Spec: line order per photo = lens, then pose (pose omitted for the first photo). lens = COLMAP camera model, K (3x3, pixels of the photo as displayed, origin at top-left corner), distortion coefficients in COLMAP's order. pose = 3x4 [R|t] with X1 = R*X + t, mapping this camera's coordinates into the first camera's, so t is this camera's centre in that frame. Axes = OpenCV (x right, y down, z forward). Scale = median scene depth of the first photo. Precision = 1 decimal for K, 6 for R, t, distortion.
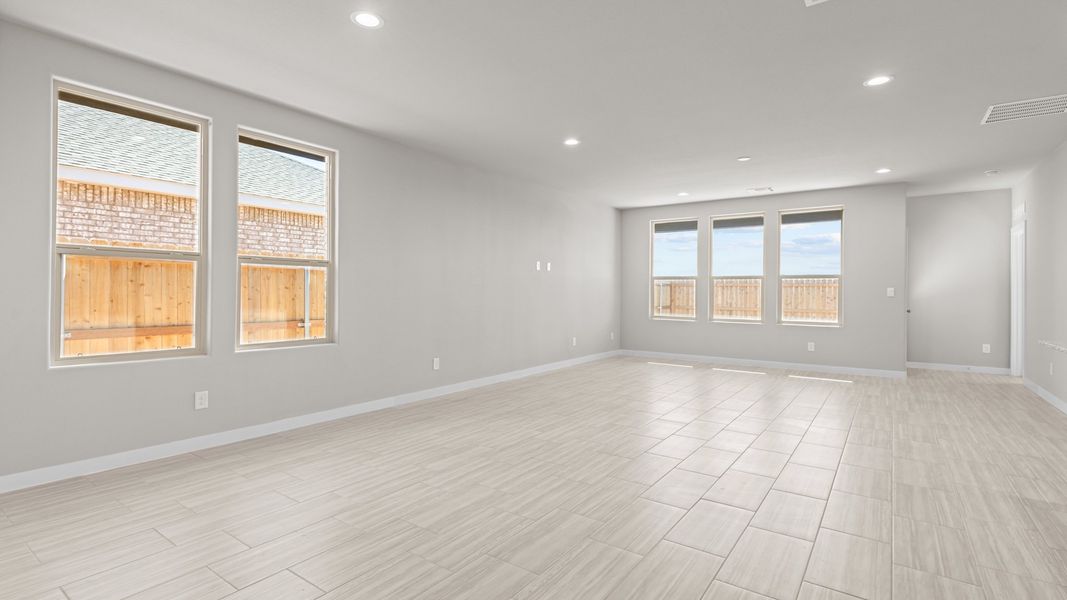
lens RADIAL K [[493.0, 0, 535.0], [0, 493.0, 294.2], [0, 0, 1]] dist [0.000494, 0.000021]
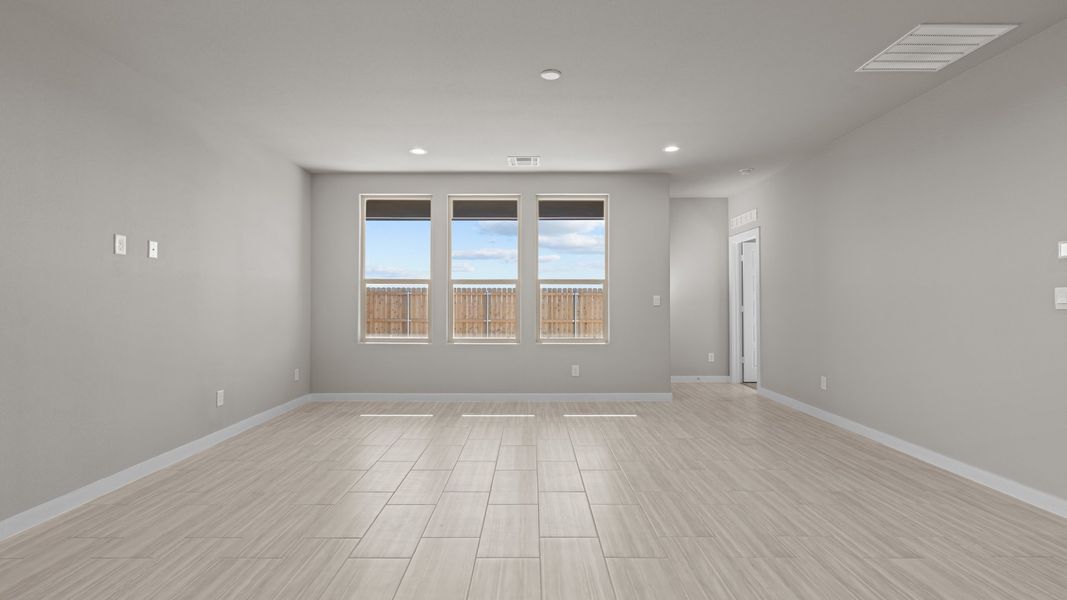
lens RADIAL K [[476.4, 0, 522.2], [0, 476.4, 295.6], [0, 0, 1]] dist [-0.002530, -0.000402]
pose [[0.819847, 0.002192, 0.572578, 0.054524], [0.008577, 0.999833, -0.016108, -0.001510], [-0.572518, 0.018118, 0.819692, 0.411359]]
